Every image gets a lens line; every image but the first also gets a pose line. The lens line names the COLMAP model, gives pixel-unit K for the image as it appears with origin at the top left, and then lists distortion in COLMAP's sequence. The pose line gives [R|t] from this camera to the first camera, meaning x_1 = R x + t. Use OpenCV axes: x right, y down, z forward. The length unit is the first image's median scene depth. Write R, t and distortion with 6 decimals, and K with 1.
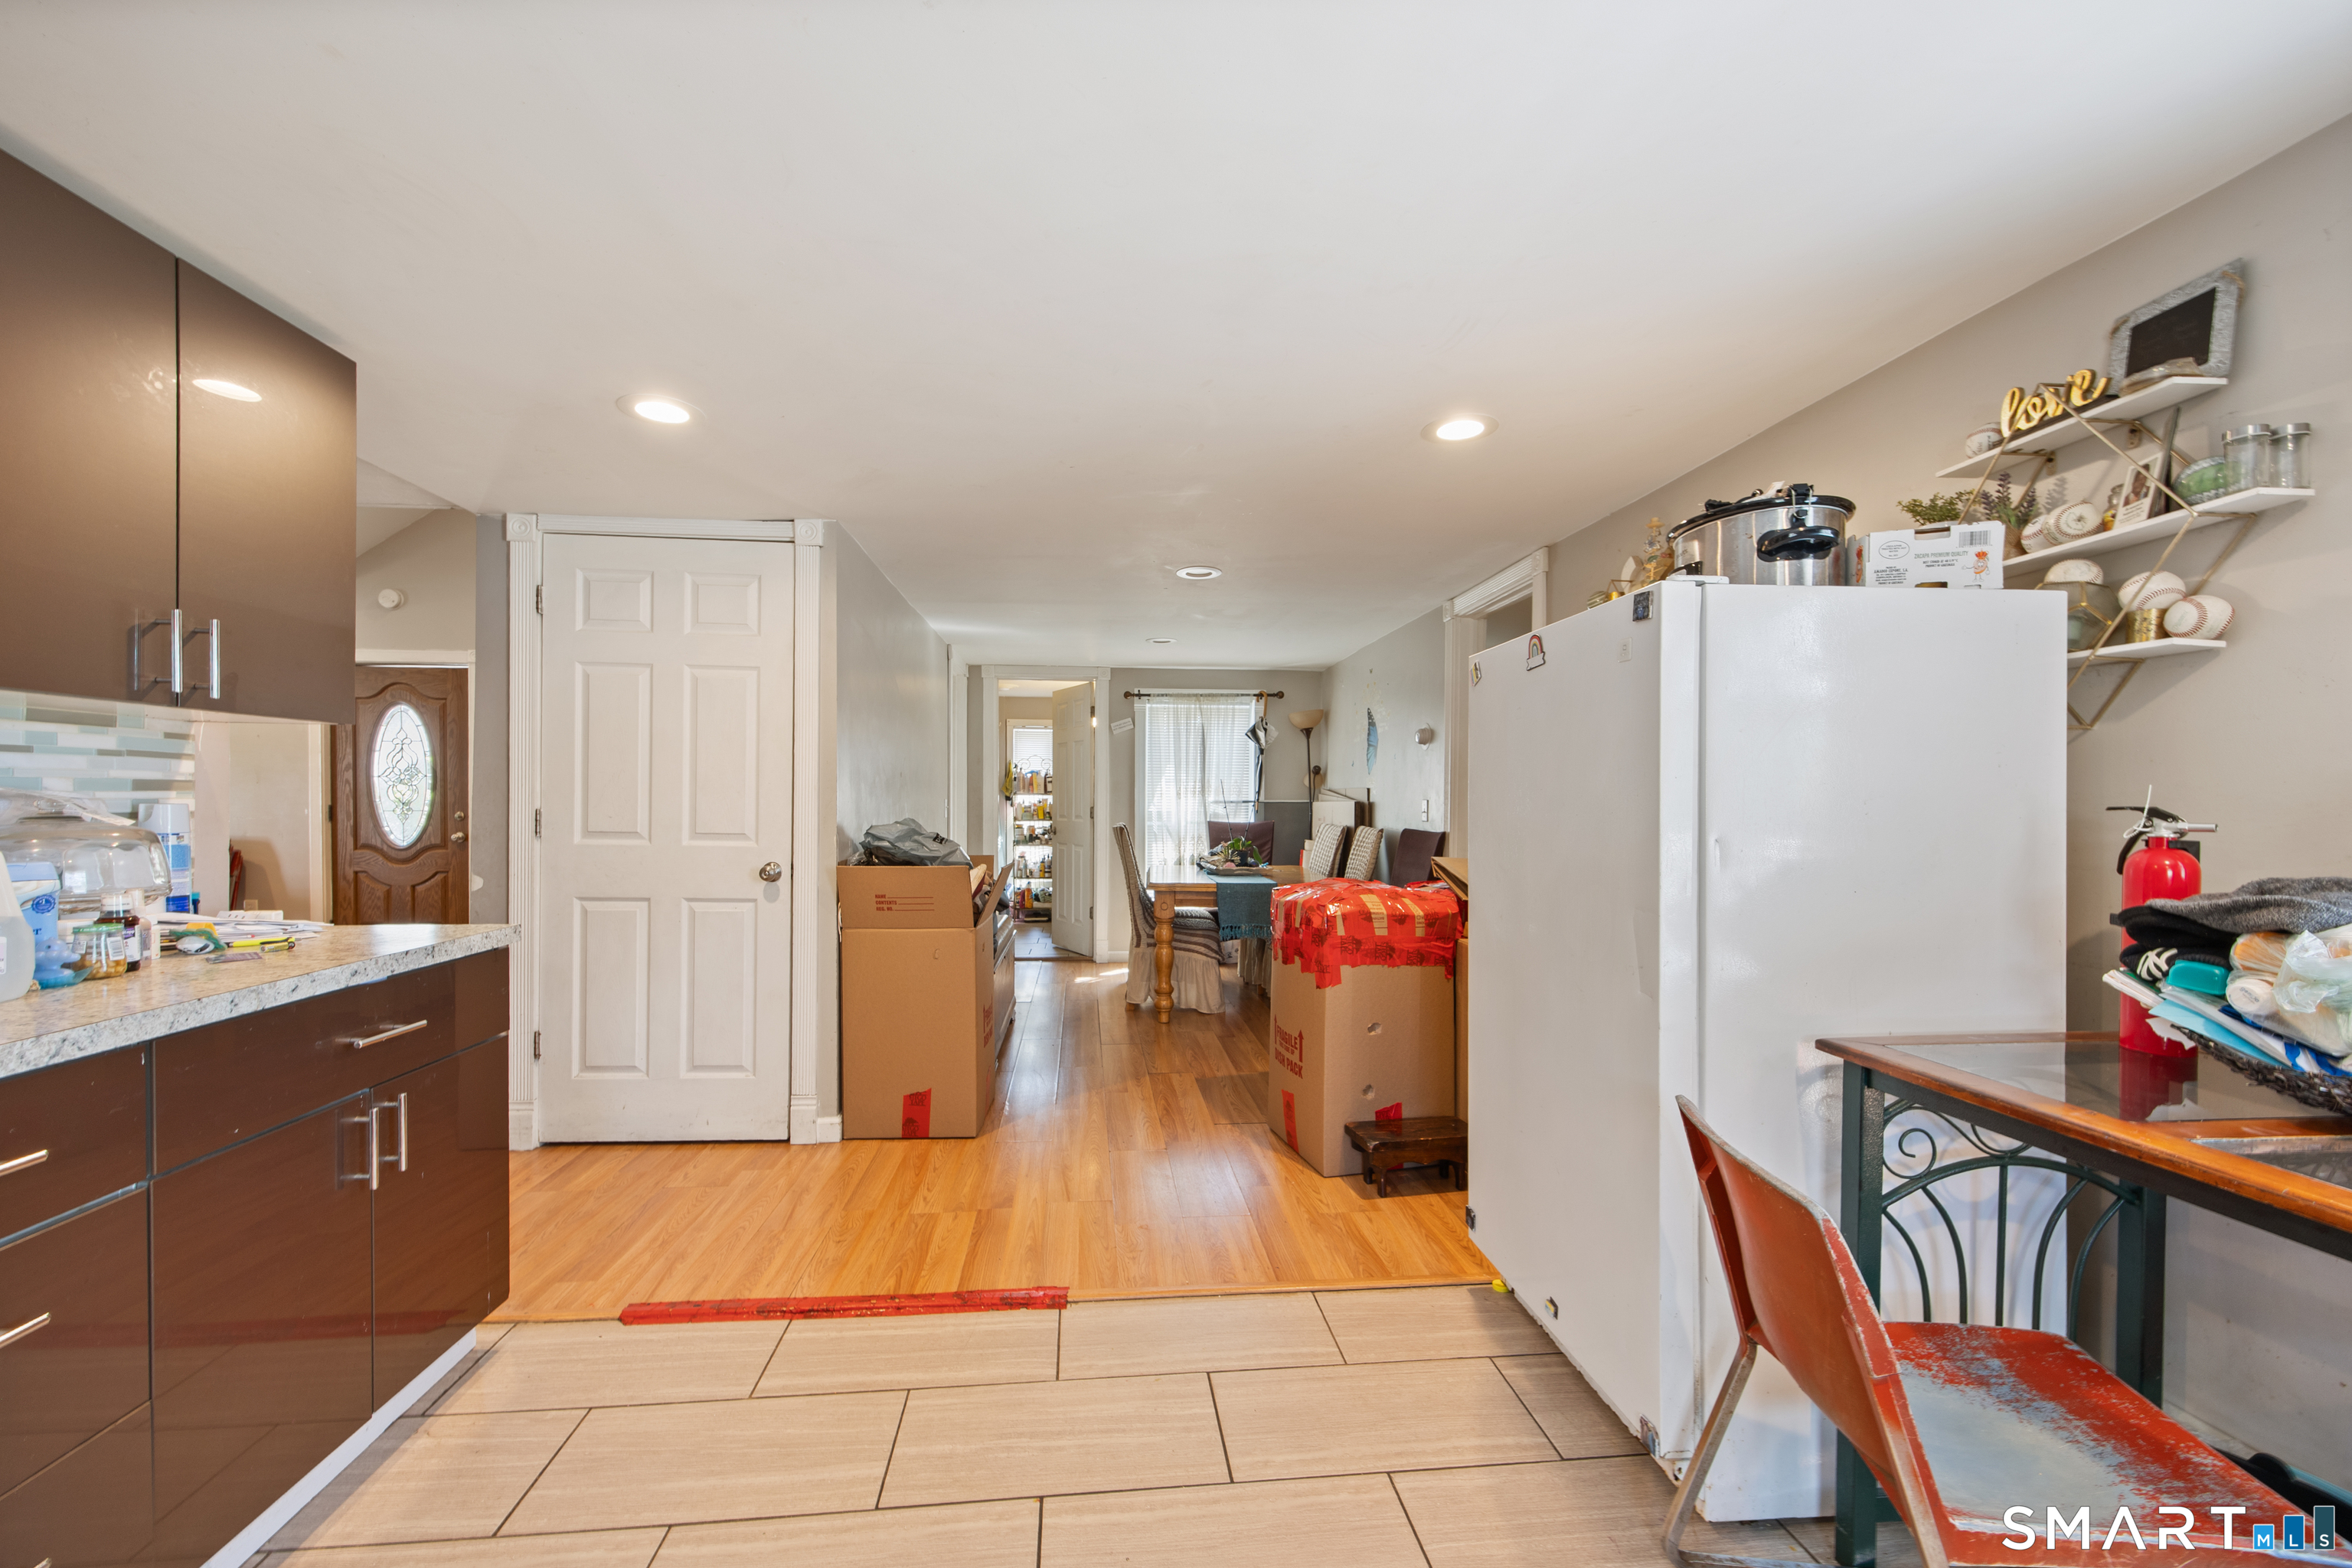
lens RADIAL K [[917.7, 0, 1191.3], [0, 917.7, 806.8], [0, 0, 1]] dist [0.002176, 0.000200]
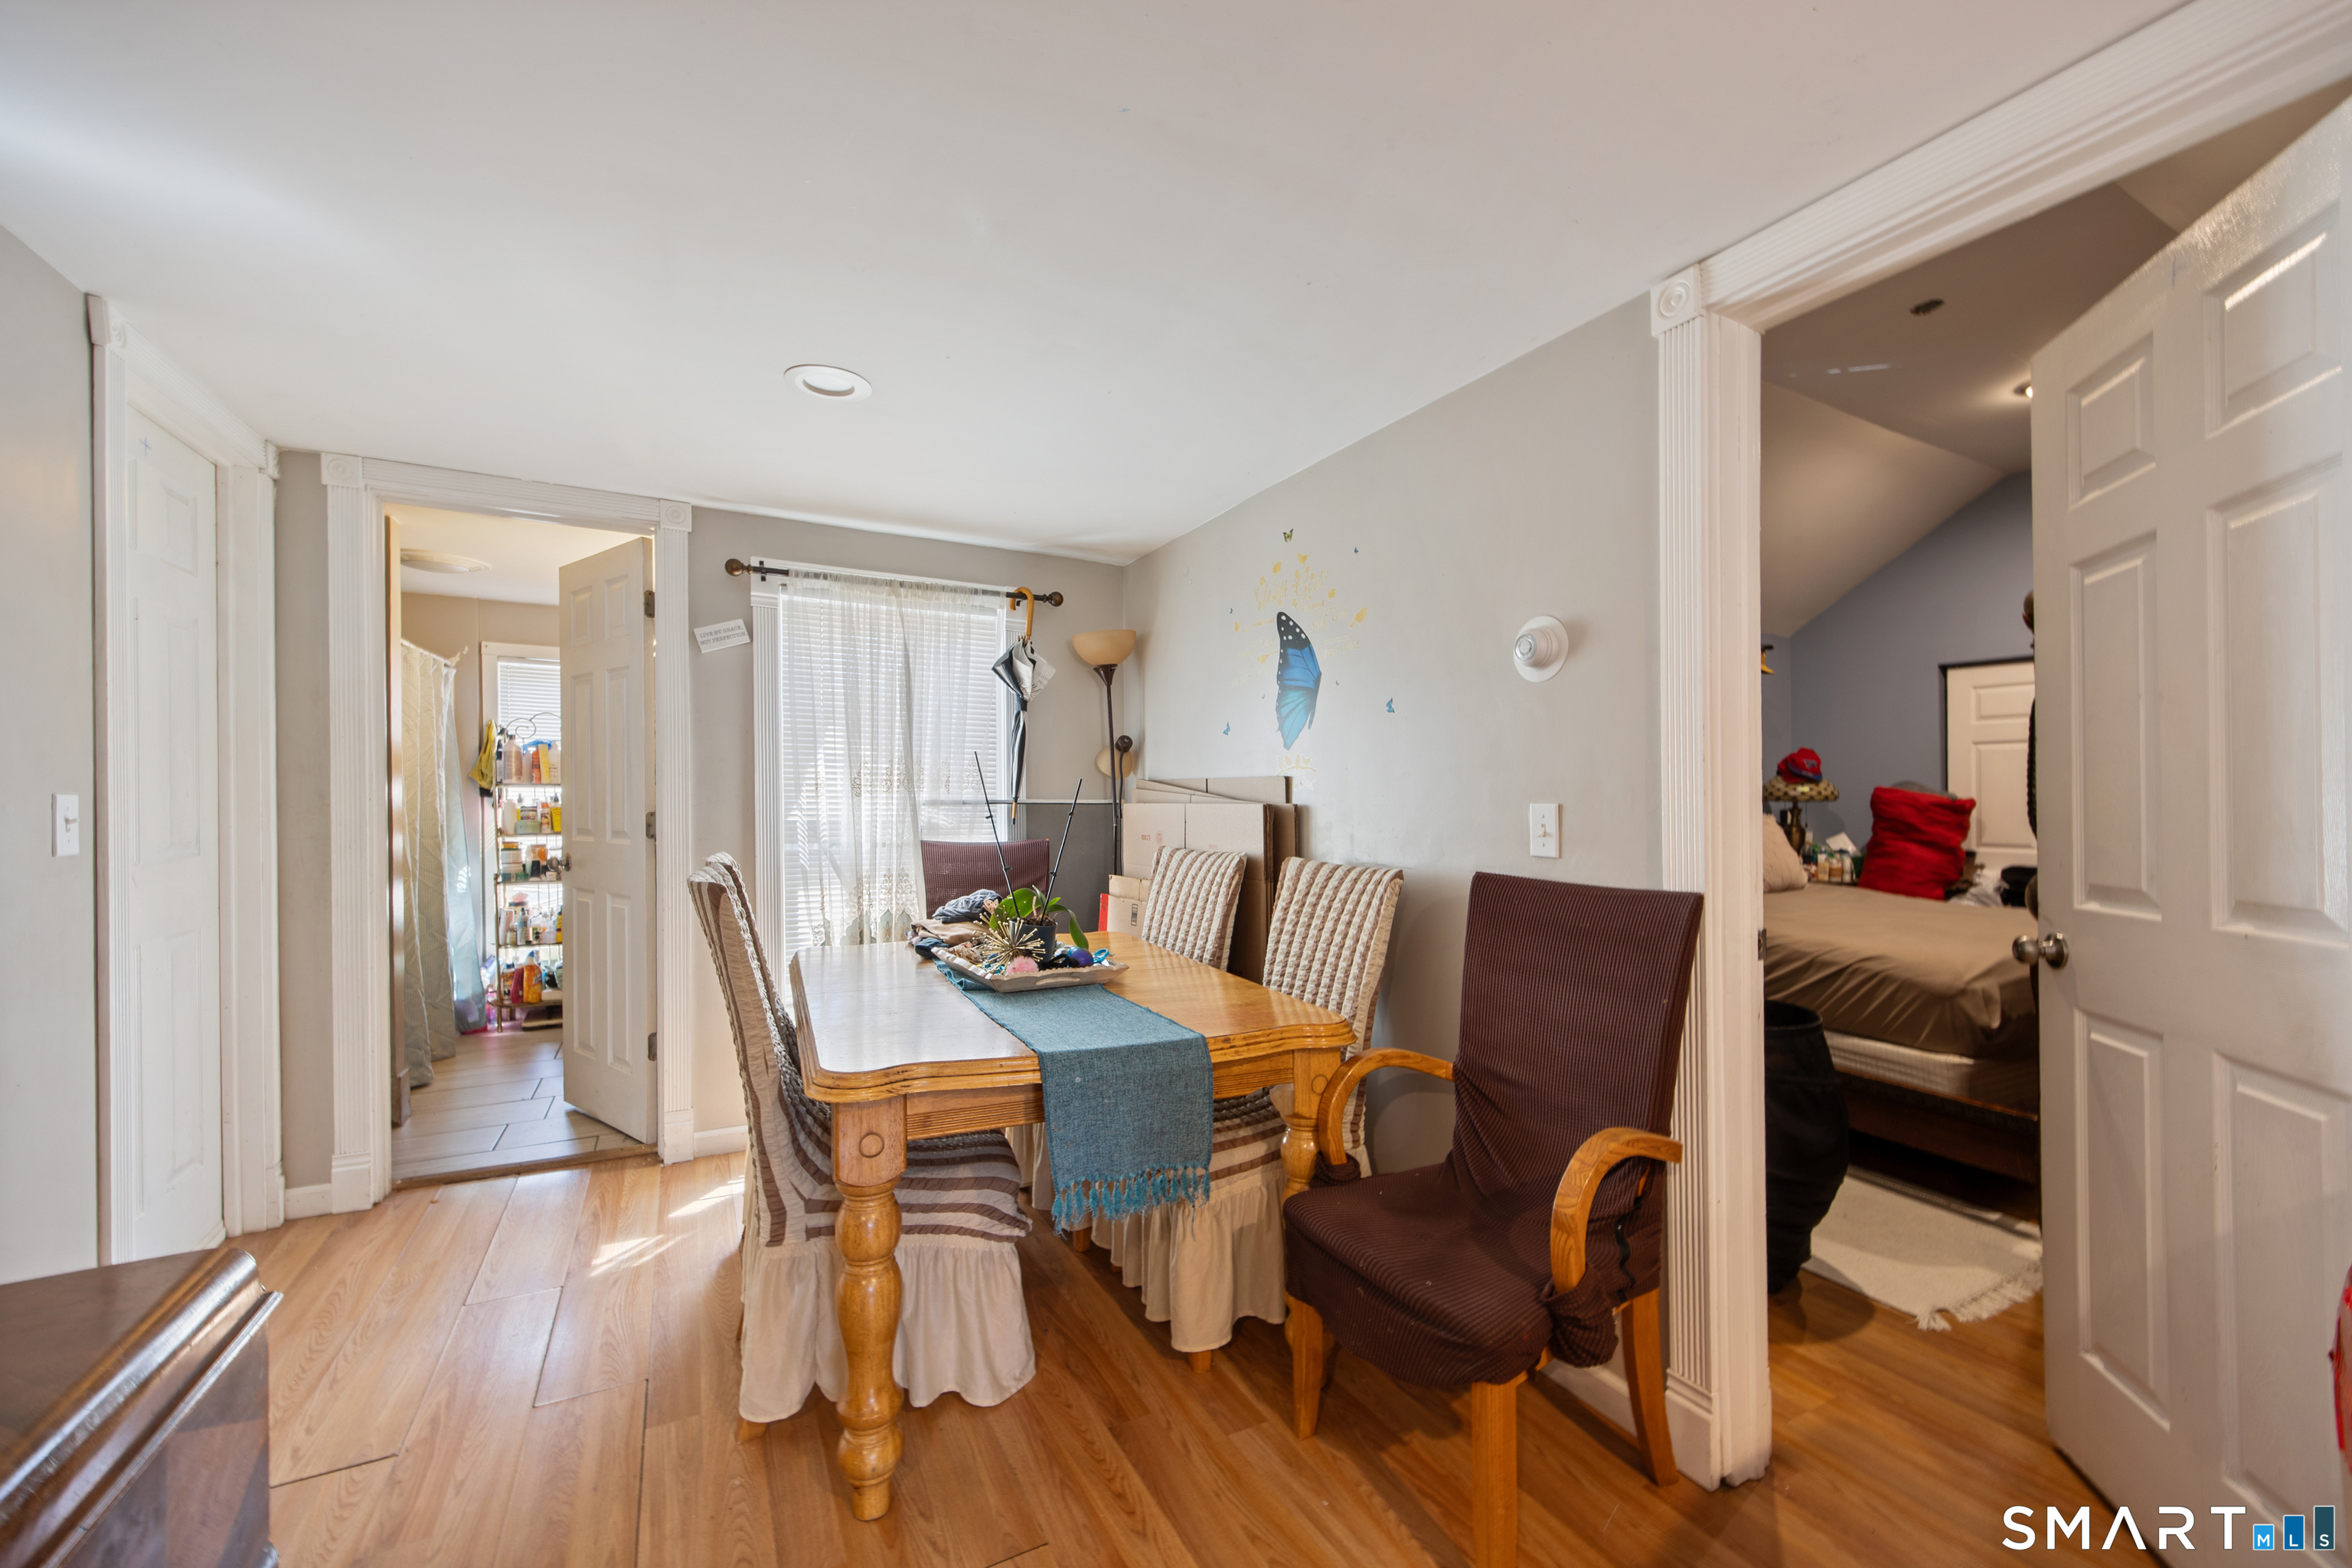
lens RADIAL K [[913.8, 0, 1176.3], [0, 913.8, 828.2], [0, 0, 1]] dist [-0.001175, -0.000070]
pose [[0.930337, -0.008962, 0.366595, -0.032262], [-0.001630, 0.999590, 0.028572, -0.005828], [-0.366701, -0.027179, 0.929942, 0.487886]]
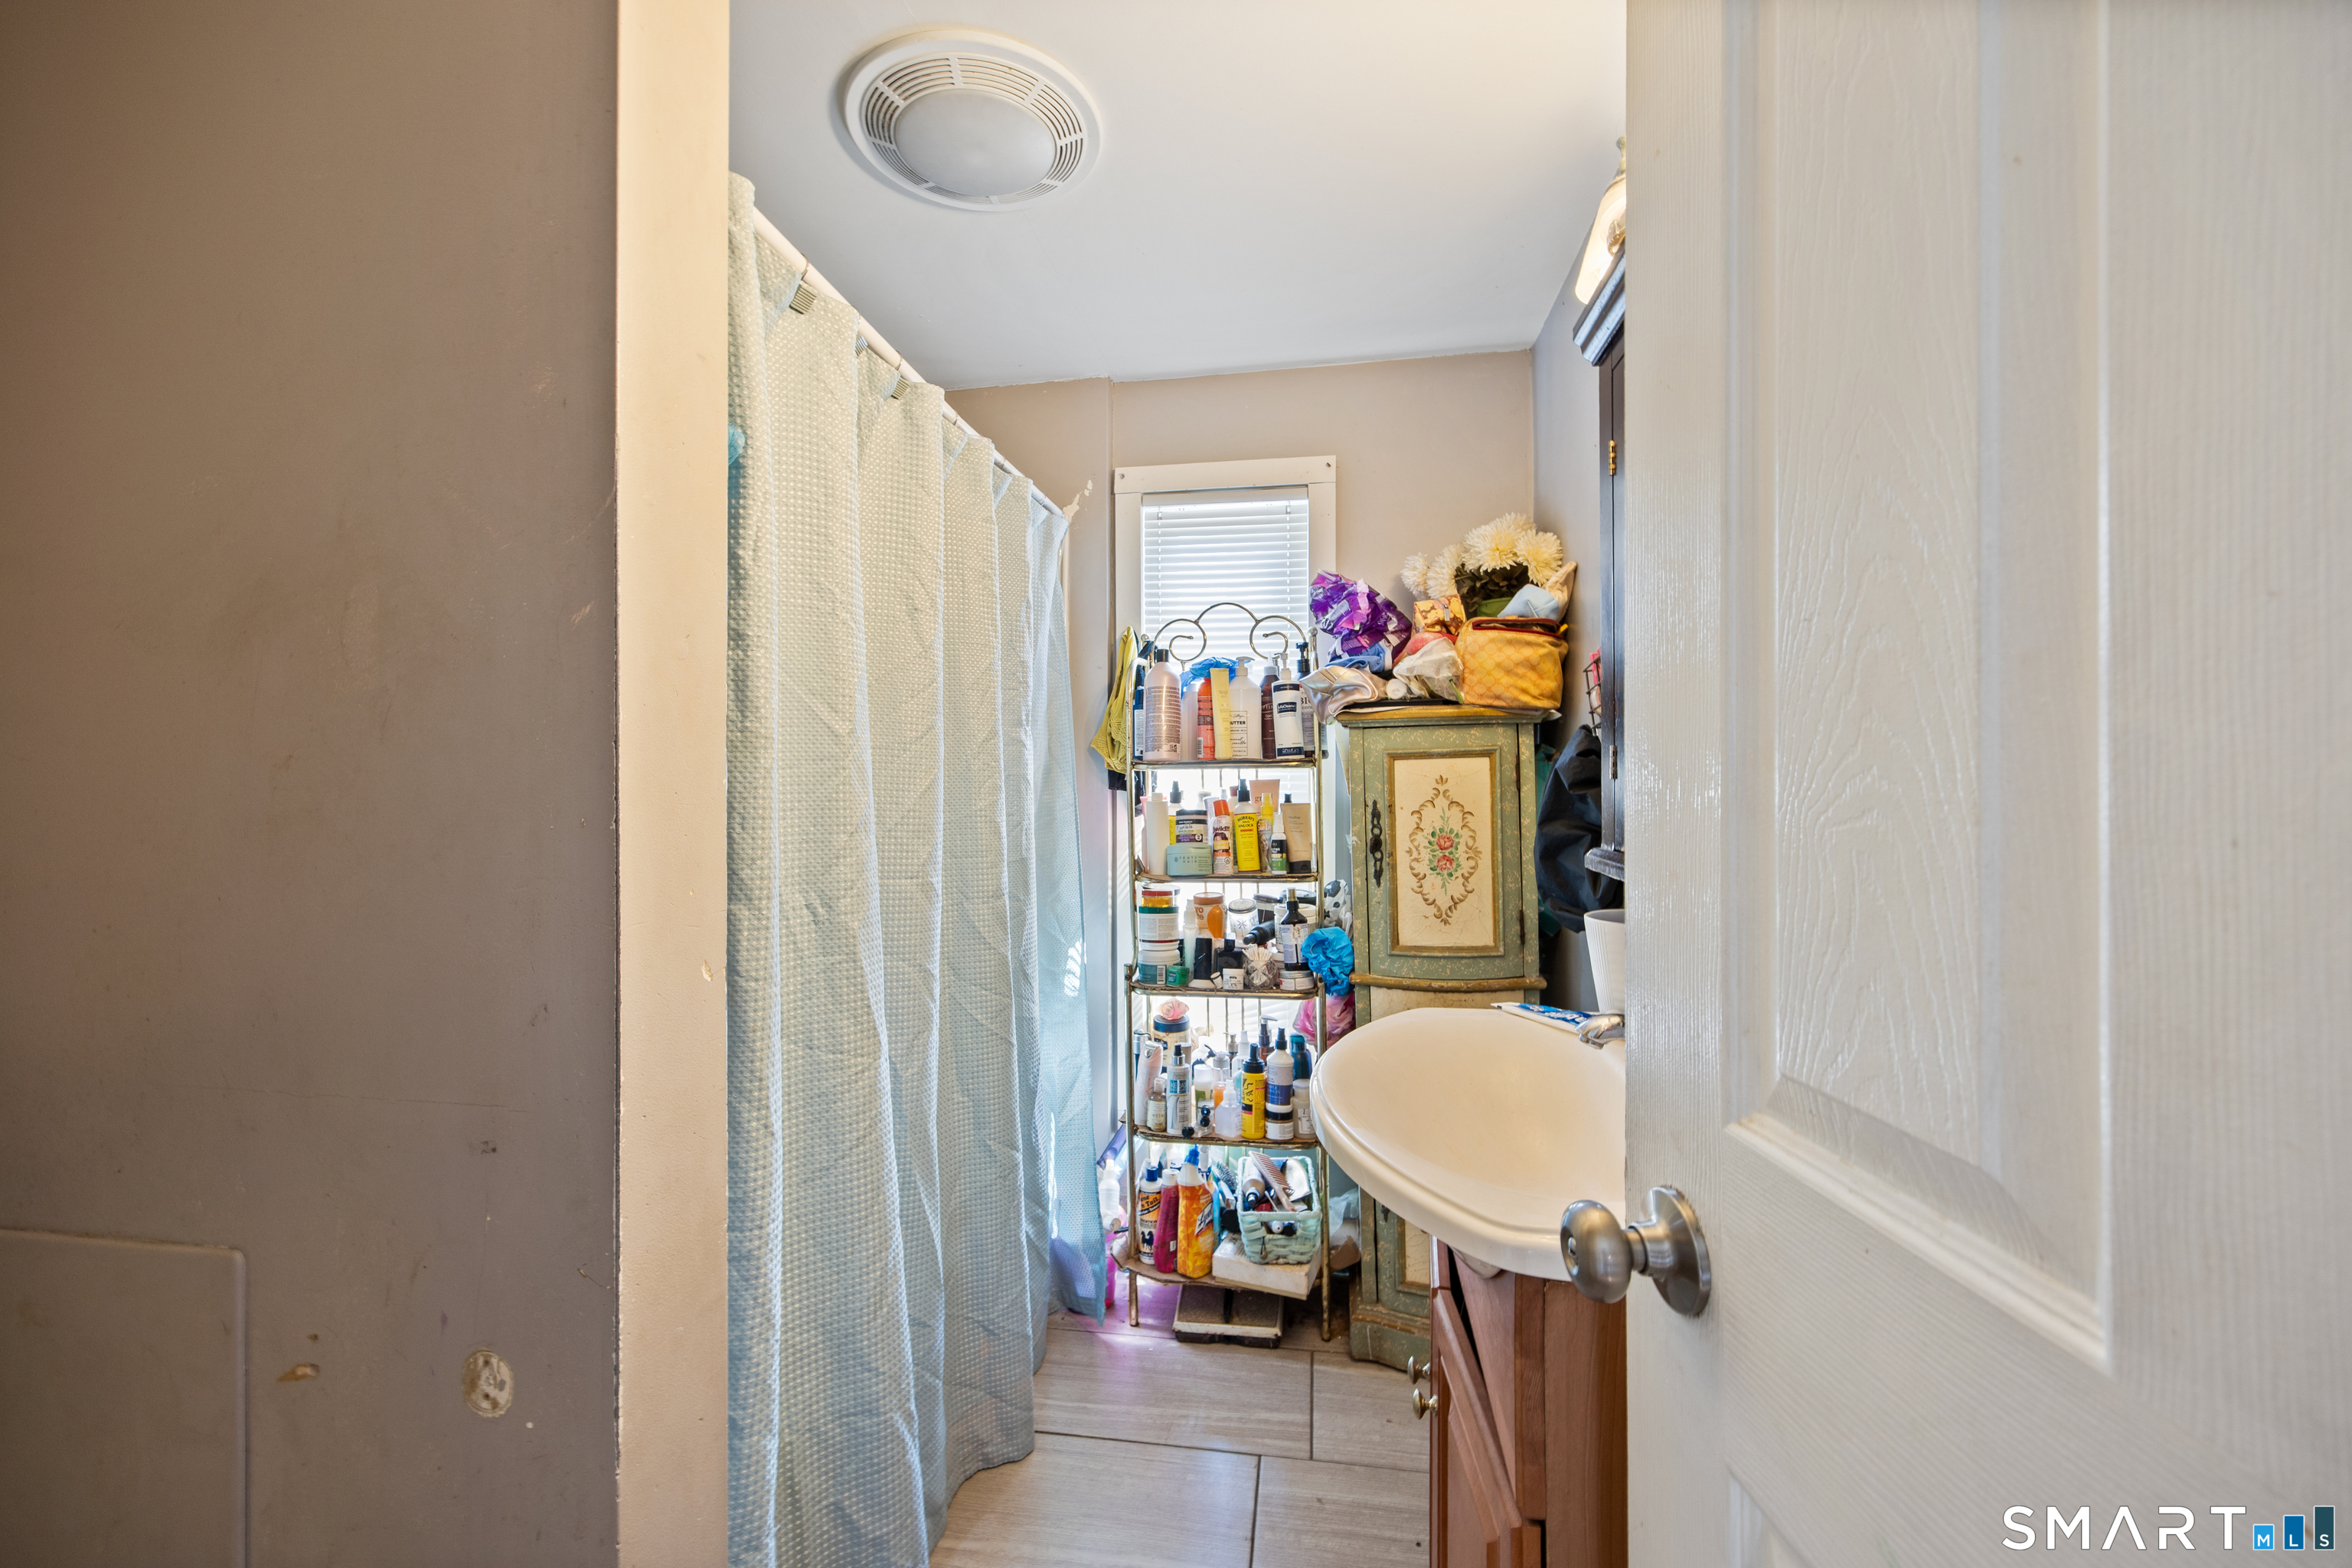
lens RADIAL K [[941.3, 0, 1176.0], [0, 941.3, 784.0], [0, 0, 1]] dist [-0.000038, 0.000007]
pose [[0.967443, -0.004921, -0.253042, -0.159071], [0.004638, 0.999988, -0.001716, -0.010616], [0.253047, 0.000486, 0.967454, 1.000570]]
